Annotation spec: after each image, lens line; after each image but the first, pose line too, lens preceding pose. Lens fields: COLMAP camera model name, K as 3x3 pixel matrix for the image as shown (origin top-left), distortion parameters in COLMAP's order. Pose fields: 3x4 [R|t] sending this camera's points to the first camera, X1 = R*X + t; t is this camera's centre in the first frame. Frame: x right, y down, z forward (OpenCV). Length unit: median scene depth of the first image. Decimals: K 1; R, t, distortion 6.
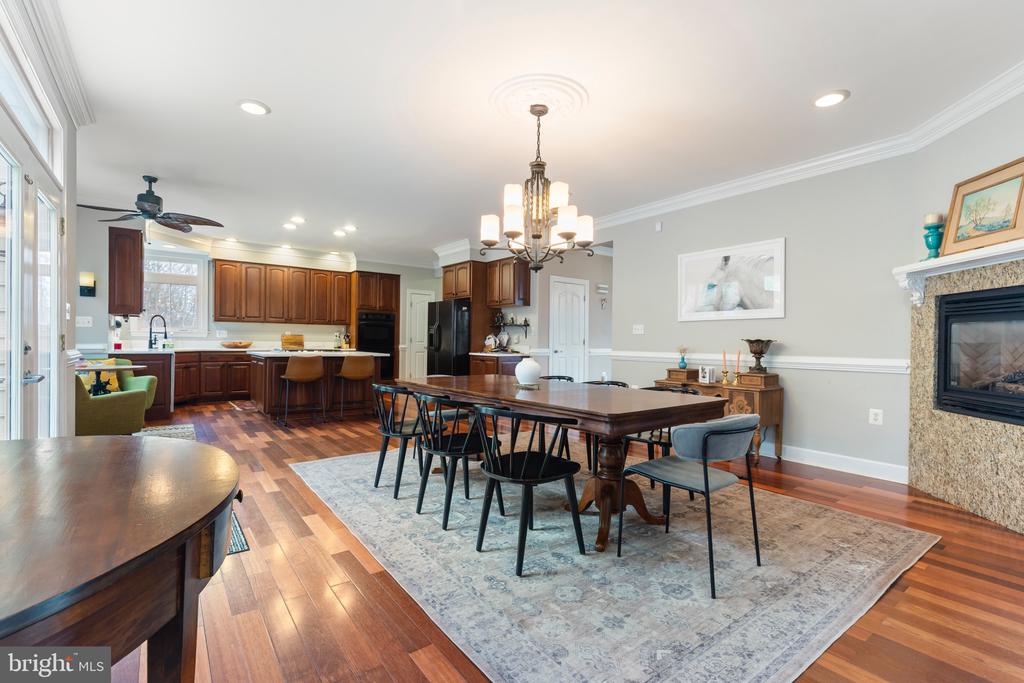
lens RADIAL K [[465.4, 0, 512.1], [0, 465.4, 343.7], [0, 0, 1]] dist [0.002372, 0.000161]
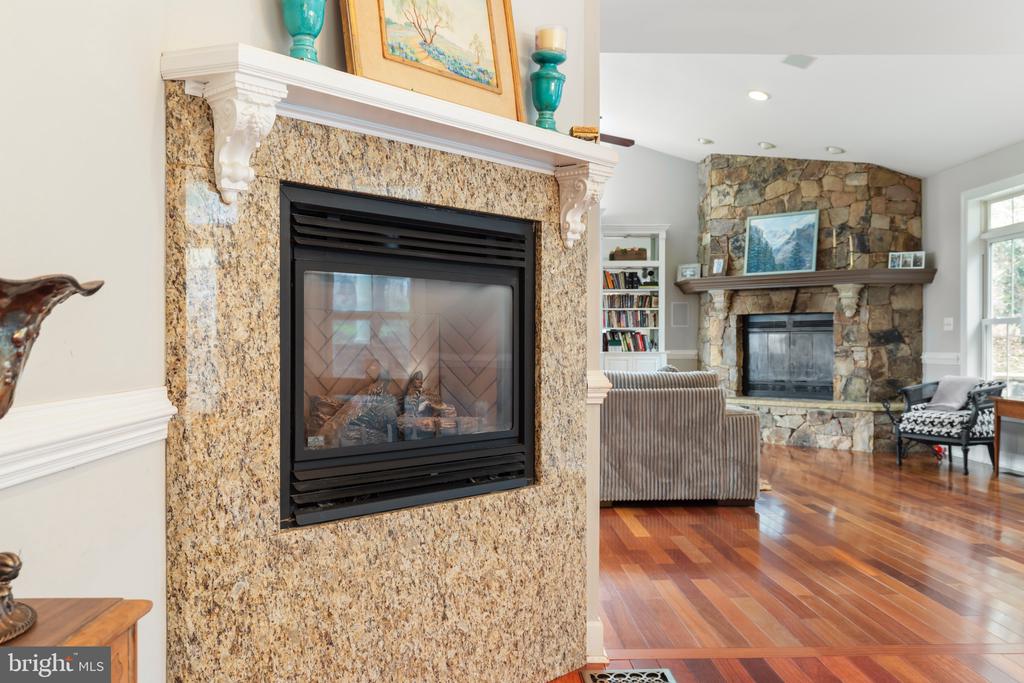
lens RADIAL K [[854.9, 0, 506.5], [0, 854.9, 350.7], [0, 0, 1]] dist [-0.009495, 0.003387]
pose [[-0.809627, -0.012535, 0.586812, 0.438840], [-0.000837, 0.999796, 0.020201, 0.003167], [-0.586945, 0.015864, -0.809472, 1.404267]]
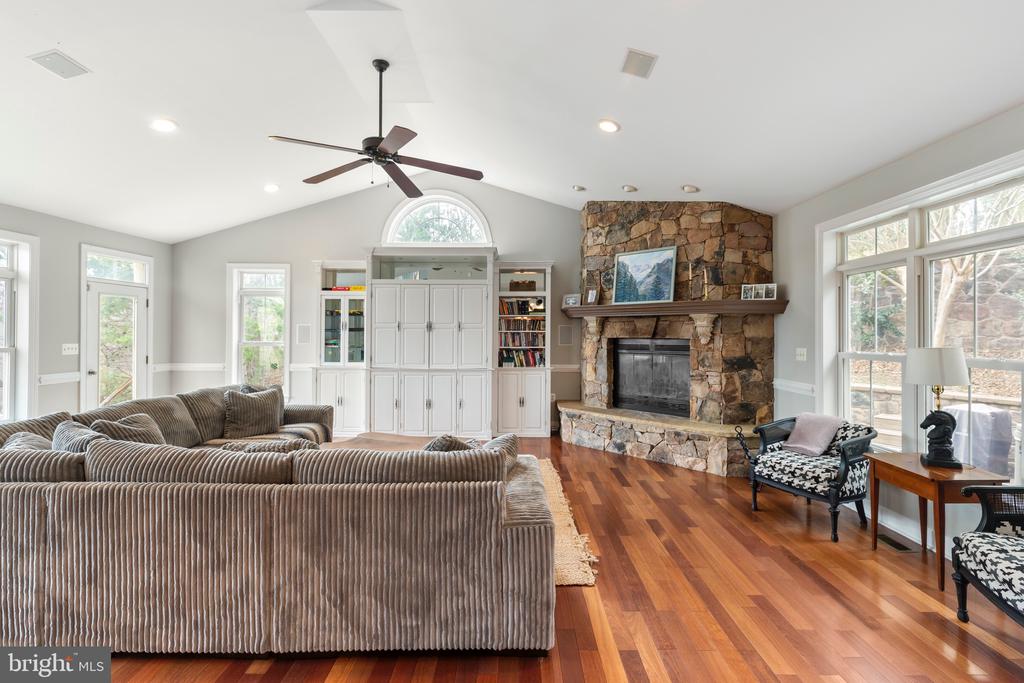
lens RADIAL K [[465.4, 0, 509.7], [0, 465.4, 331.2], [0, 0, 1]] dist [0.002372, 0.000161]
pose [[-0.788859, -0.007599, 0.614527, 0.687760], [-0.004658, 0.999969, 0.006387, -0.099078], [-0.614556, 0.002176, -0.788870, 0.271396]]
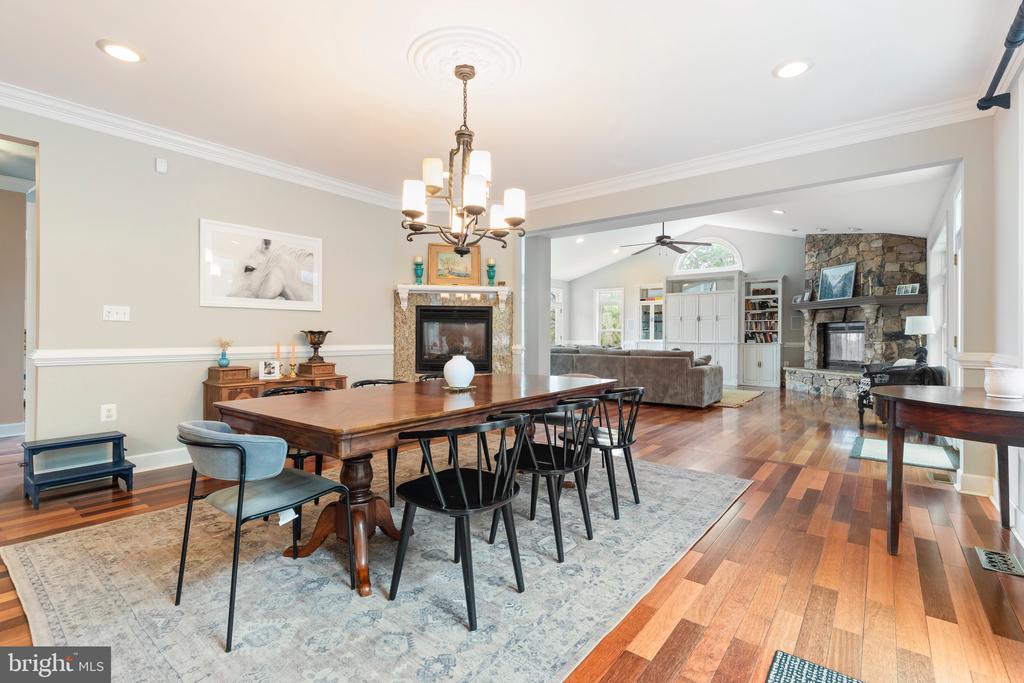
lens RADIAL K [[465.4, 0, 514.0], [0, 465.4, 337.0], [0, 0, 1]] dist [0.002372, 0.000161]
pose [[-0.249769, -0.009504, 0.968259, -0.788351], [0.001262, 0.999948, 0.010141, -0.007148], [-0.968305, 0.003755, -0.249744, 1.089672]]
